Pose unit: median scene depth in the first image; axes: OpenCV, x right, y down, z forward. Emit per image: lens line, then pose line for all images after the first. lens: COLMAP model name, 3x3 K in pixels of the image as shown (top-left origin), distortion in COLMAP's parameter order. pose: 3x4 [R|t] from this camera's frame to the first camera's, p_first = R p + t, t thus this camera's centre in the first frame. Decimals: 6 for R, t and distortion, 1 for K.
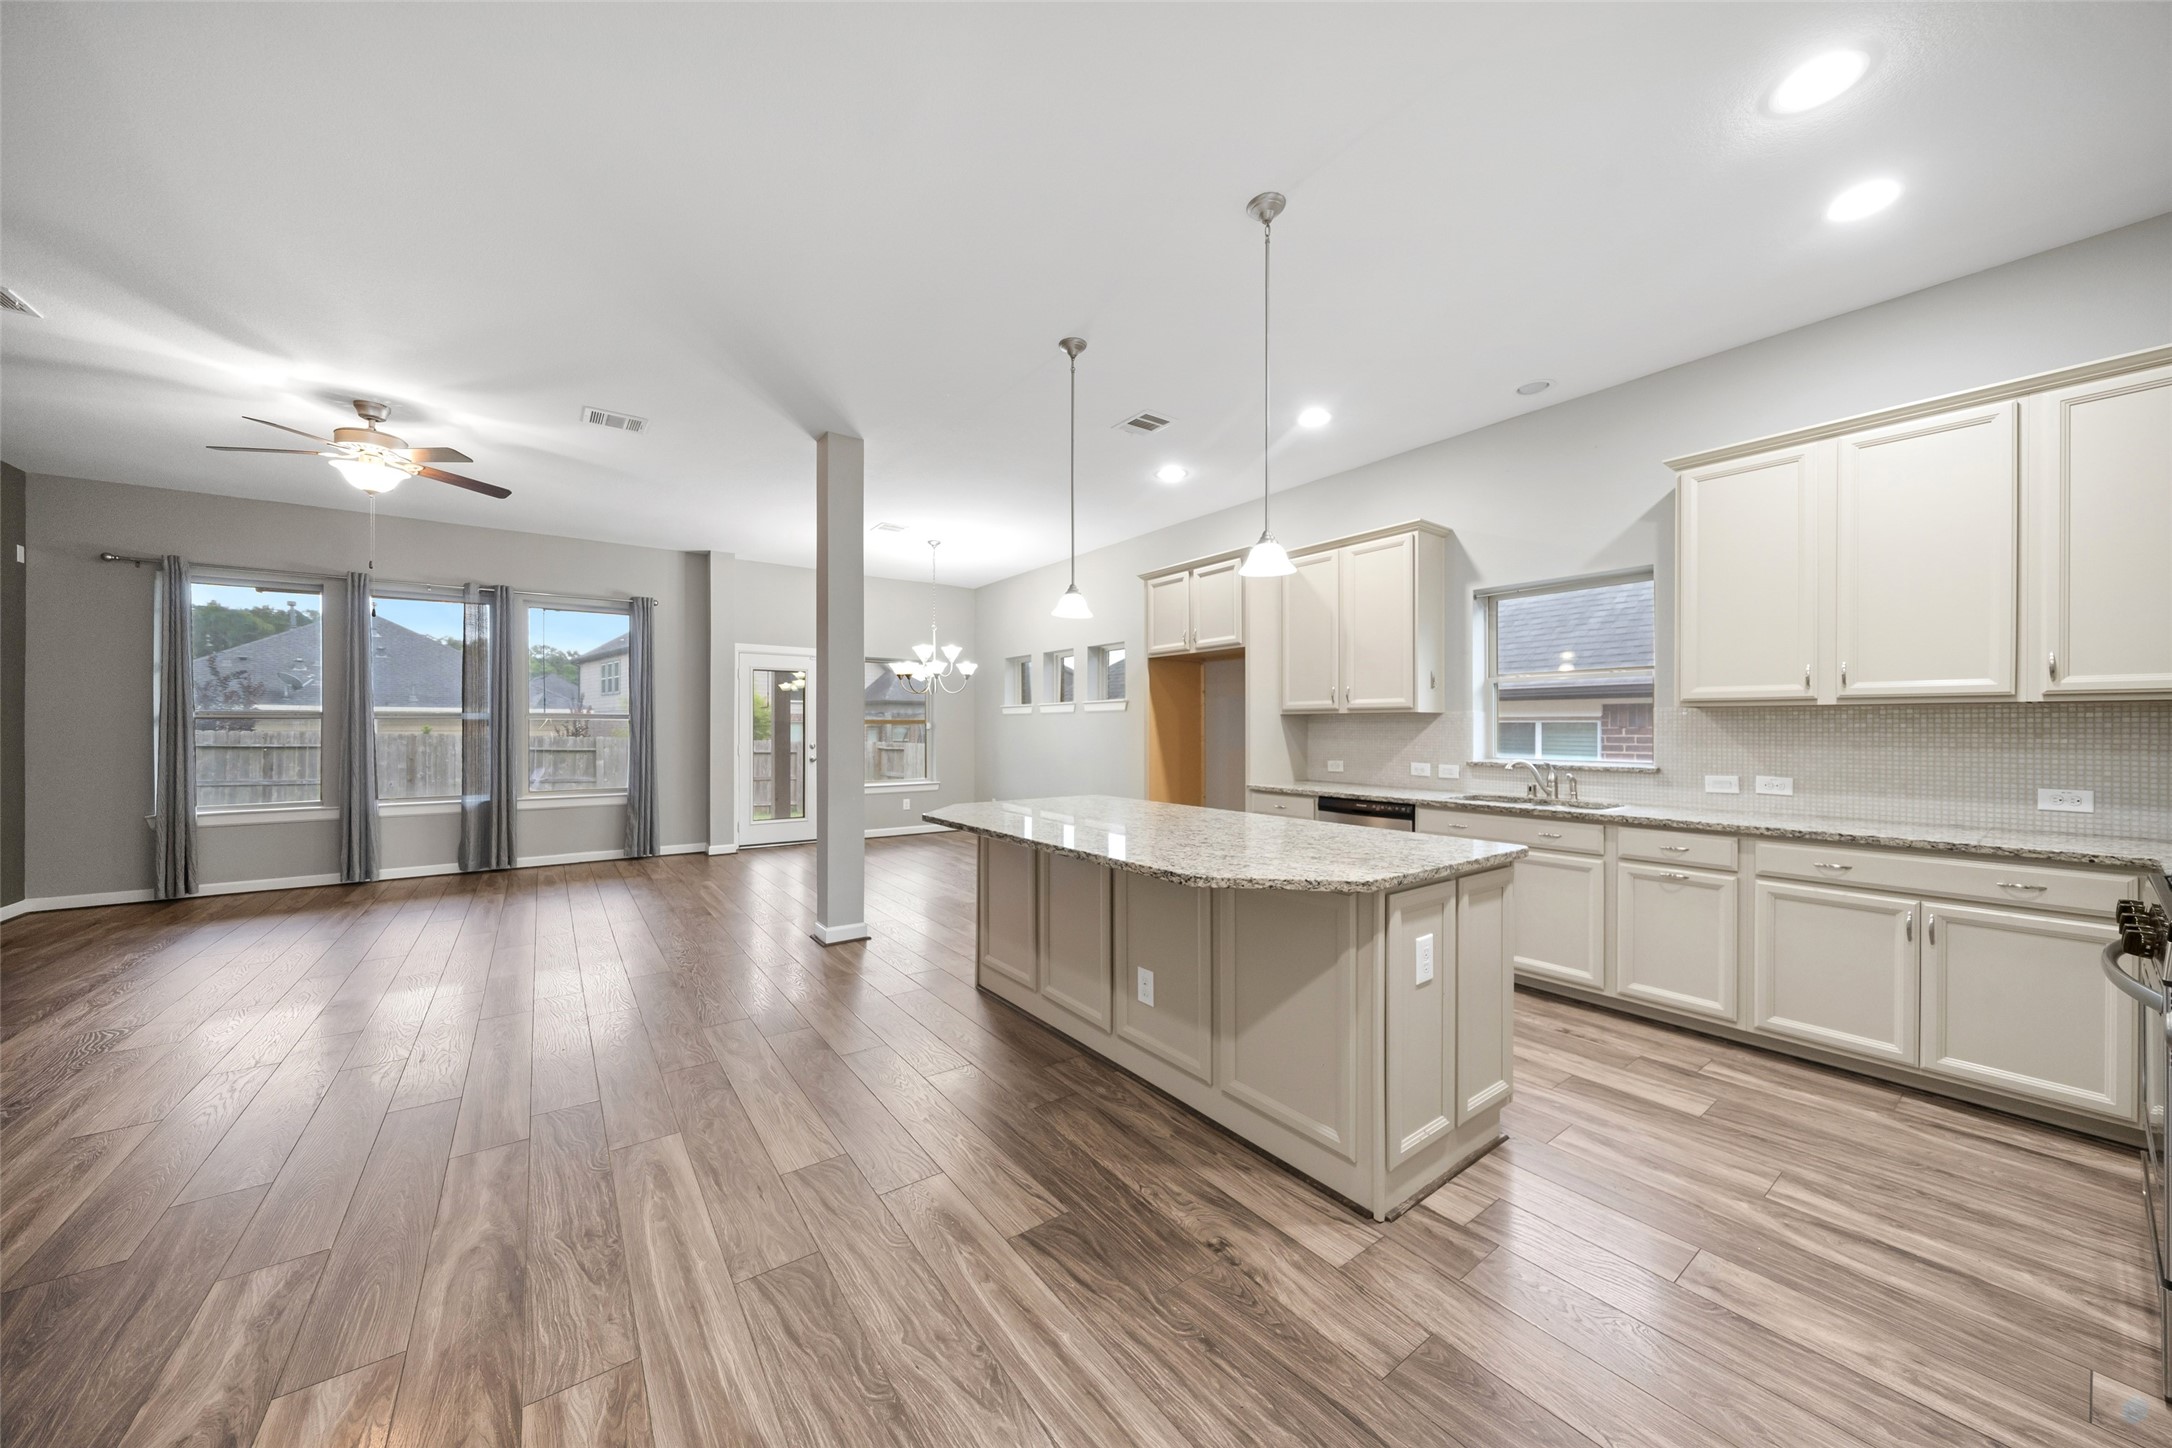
lens RADIAL K [[747.1, 0, 1086.9], [0, 747.1, 727.8], [0, 0, 1]] dist [-0.004238, -0.000023]
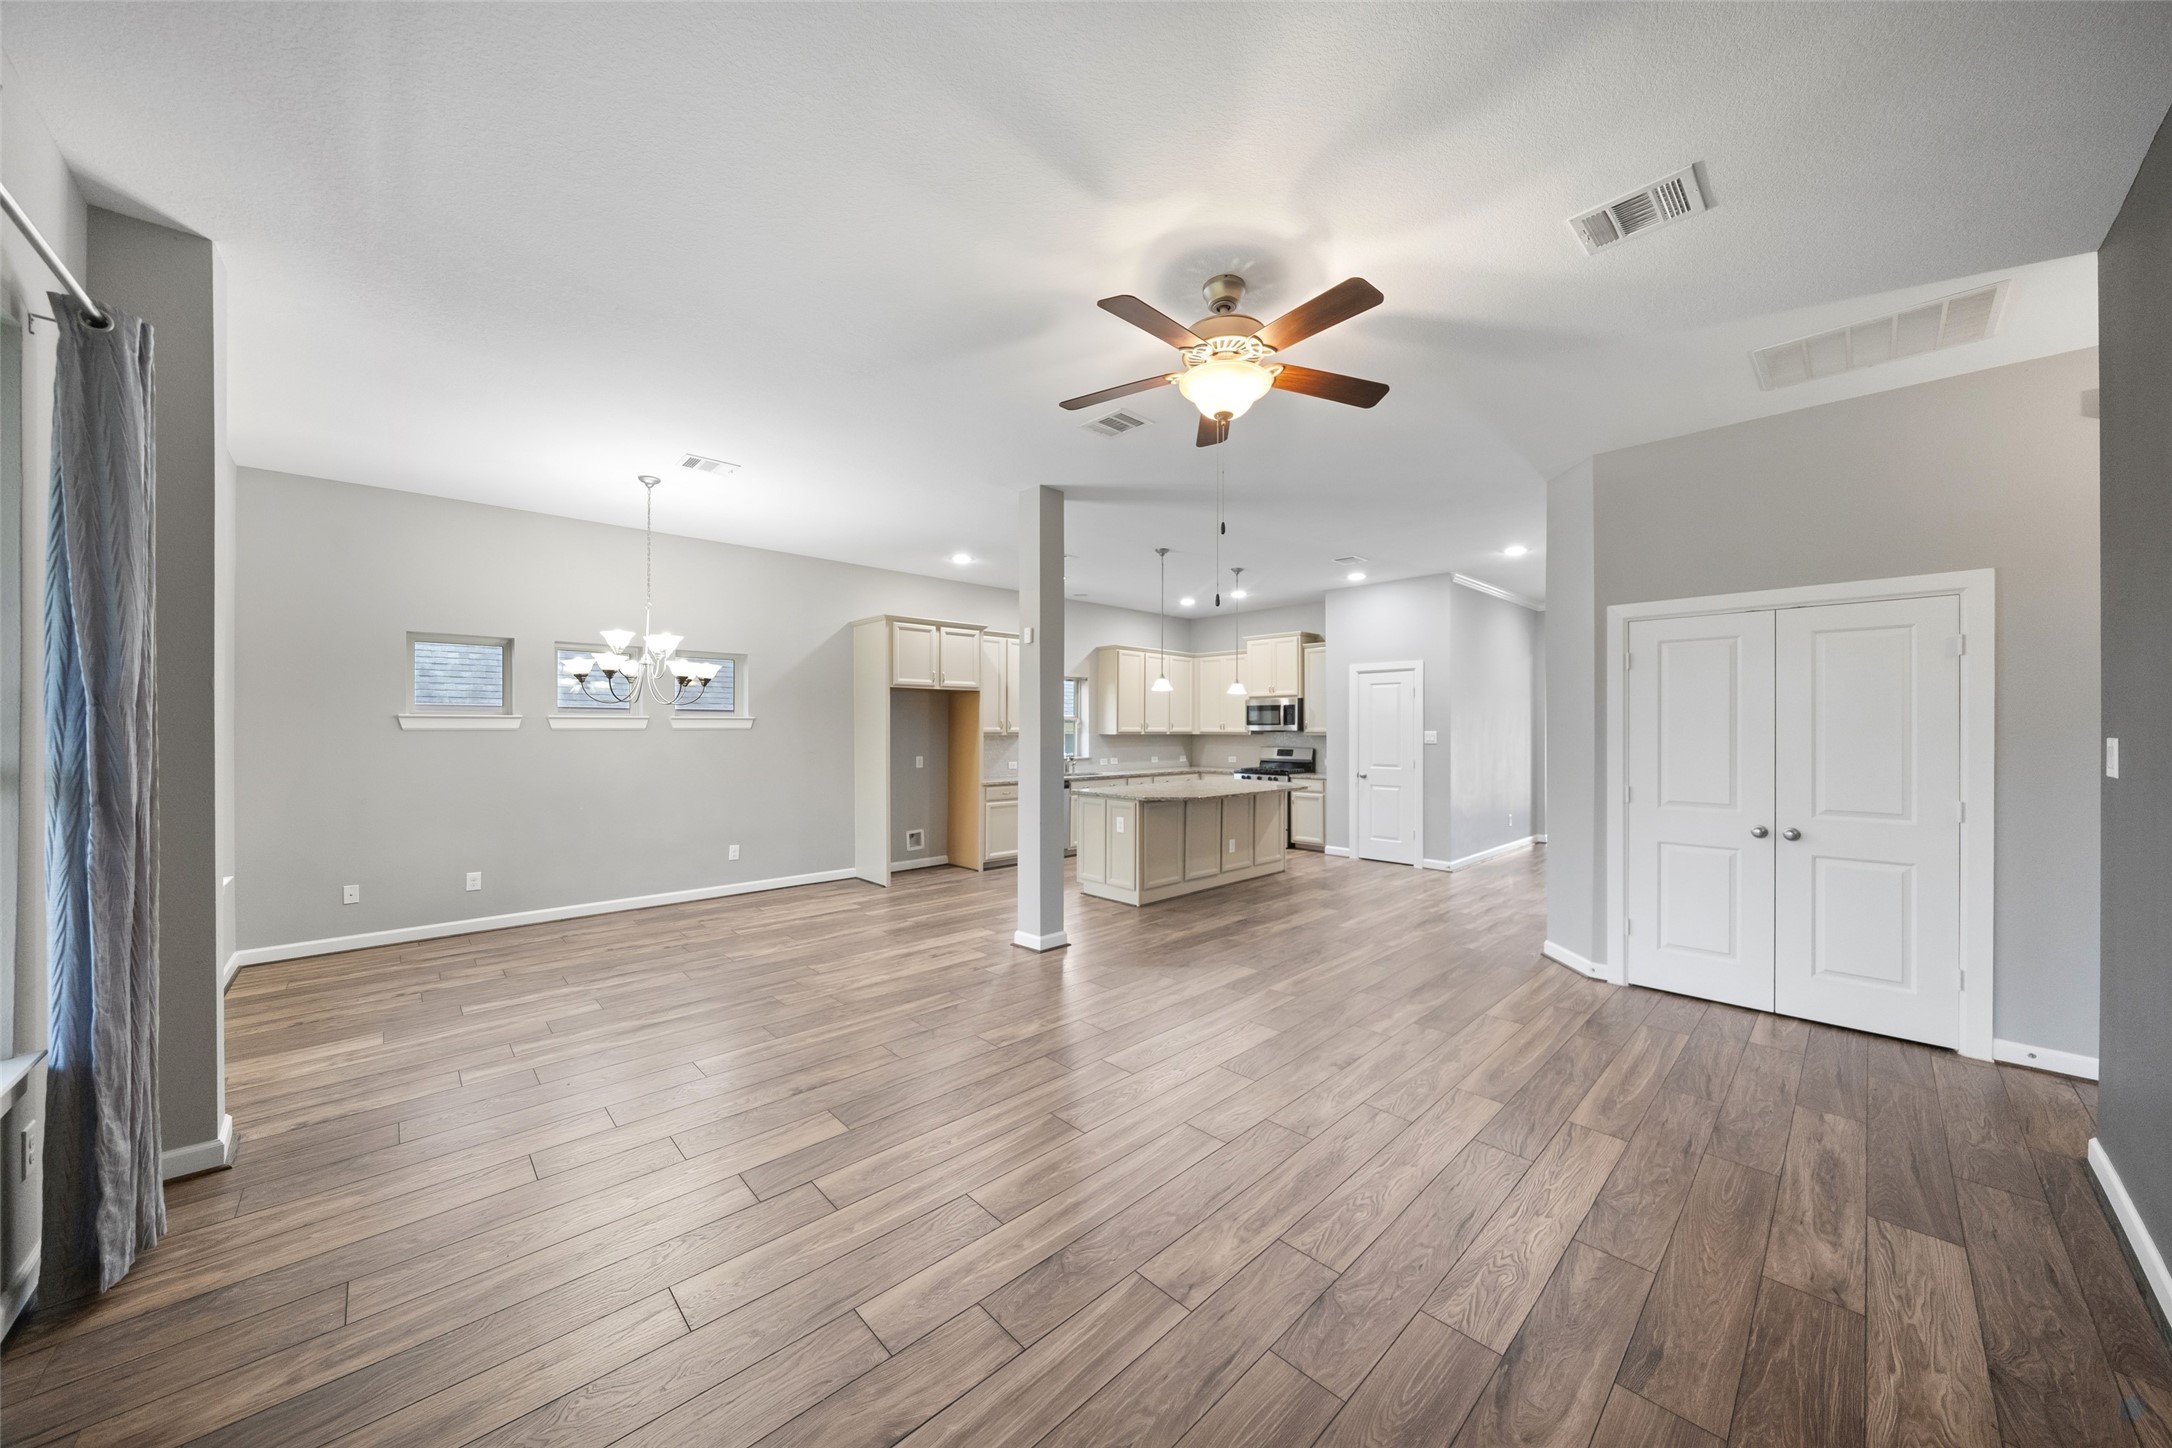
lens RADIAL K [[743.1, 0, 1086.0], [0, 743.1, 724.0], [0, 0, 1]] dist [0.000047, -0.000037]
pose [[-0.125463, 0.004121, 0.992090, -1.656957], [-0.002184, 0.999988, -0.004430, -0.045908], [-0.992096, -0.002722, -0.125452, 1.247485]]
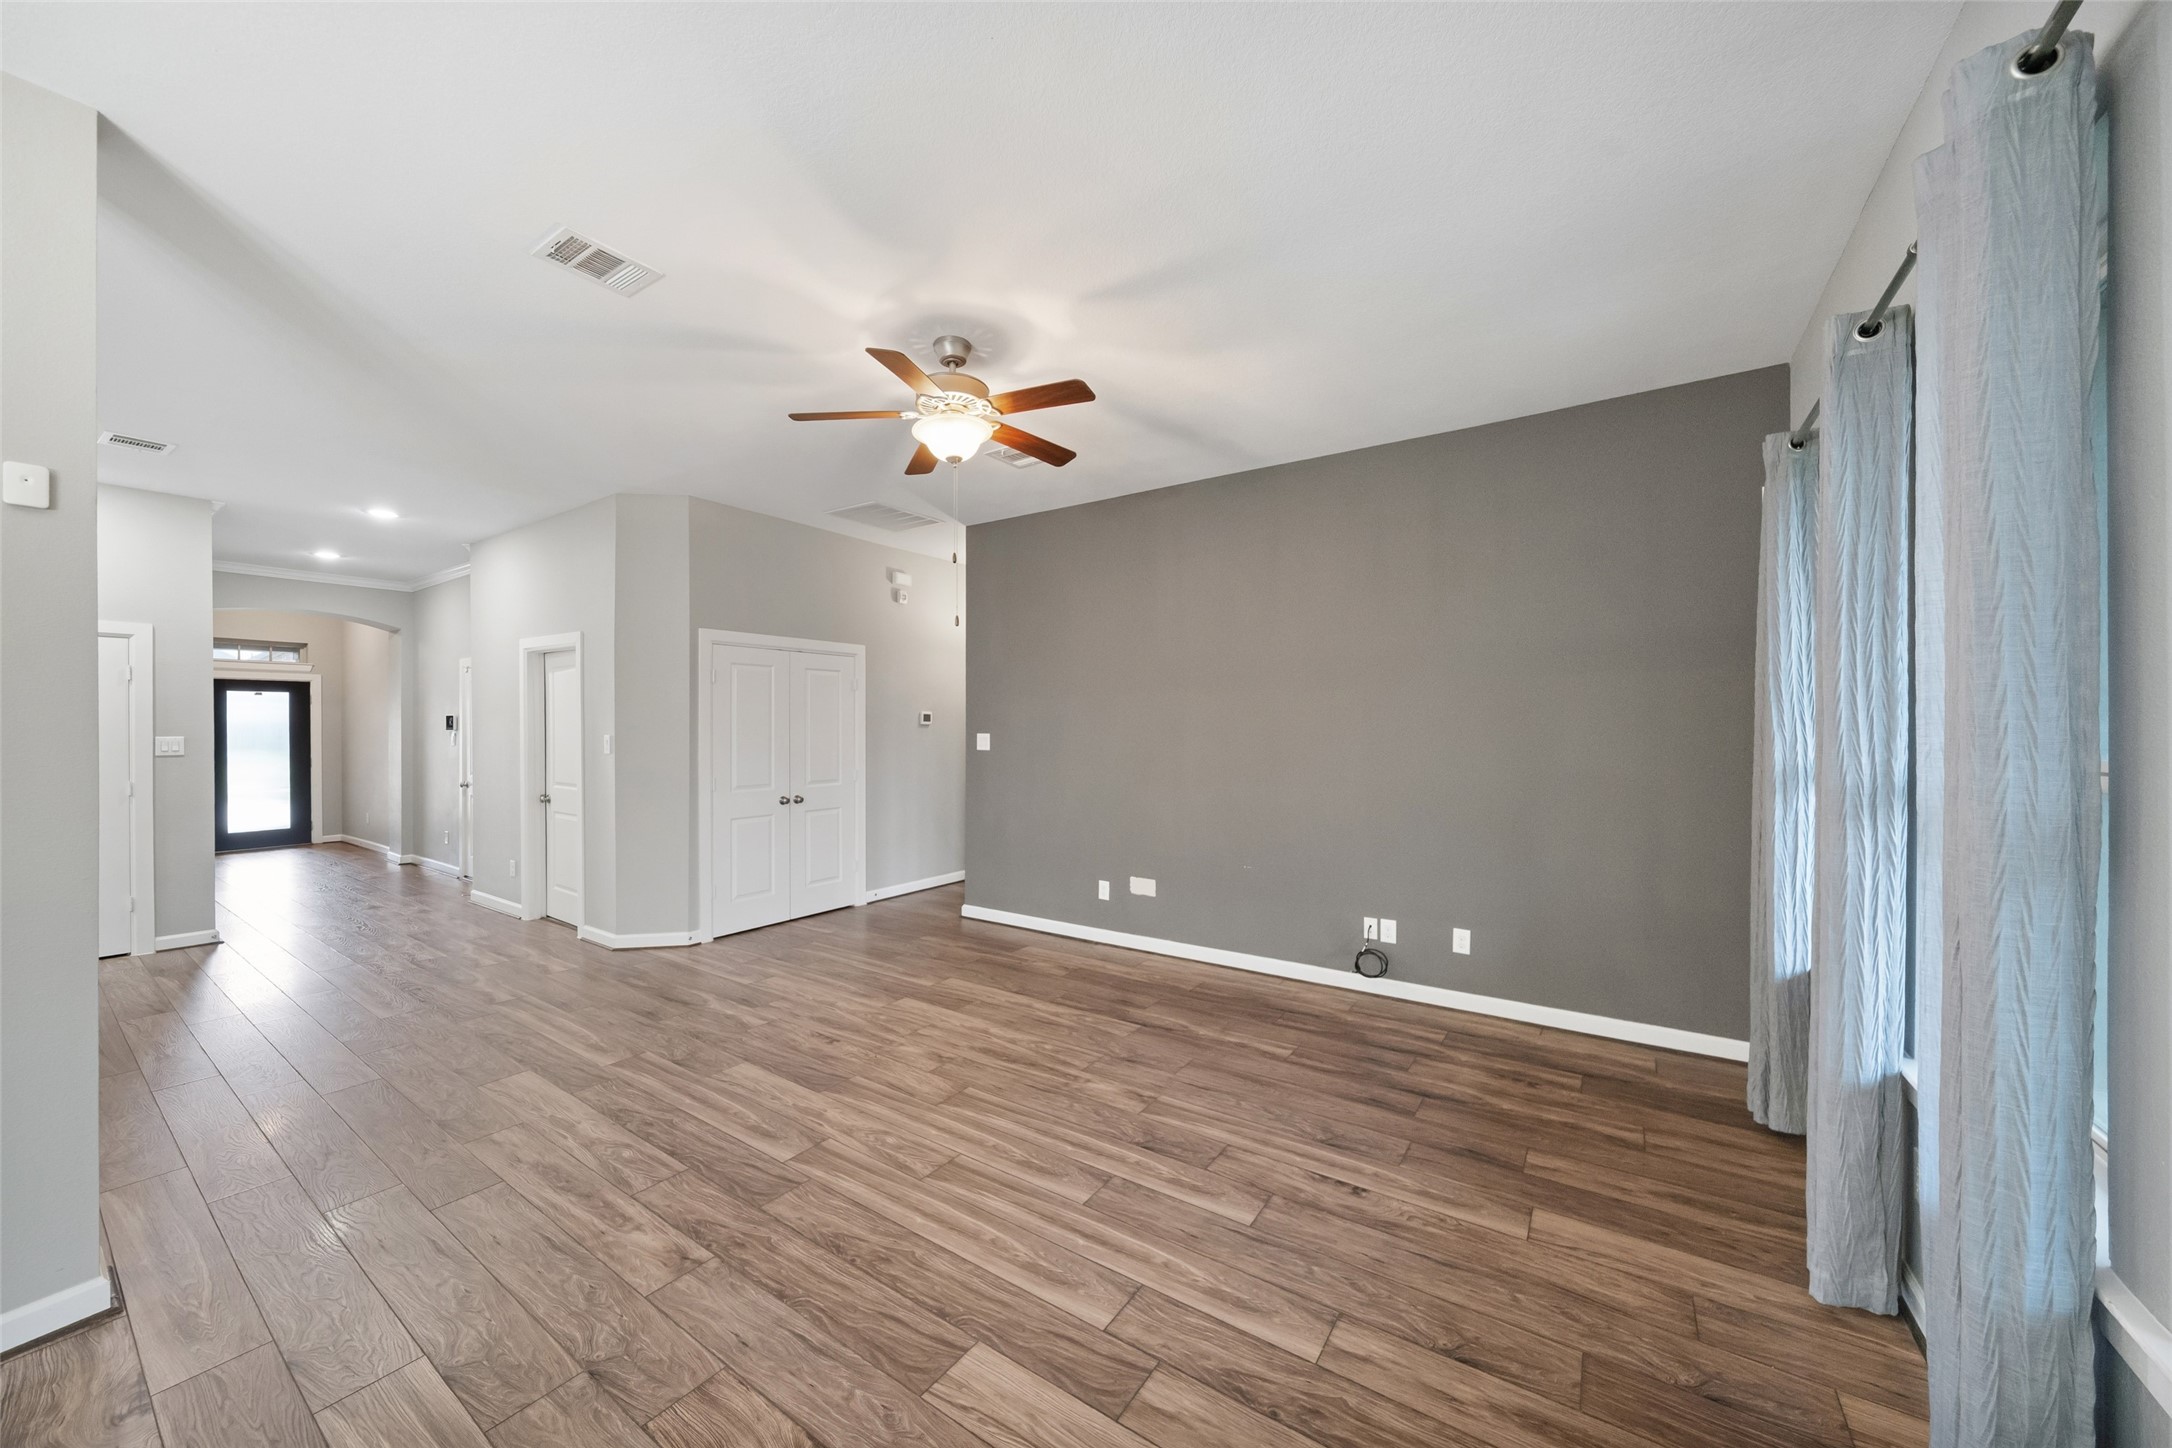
lens RADIAL K [[775.6, 0, 1075.2], [0, 775.6, 729.2], [0, 0, 1]] dist [-0.001103, -0.000072]
pose [[-0.946618, 0.001950, -0.322351, -0.858039], [0.001079, 0.999995, 0.002880, -0.052164], [0.322355, 0.002378, -0.946616, 1.842637]]
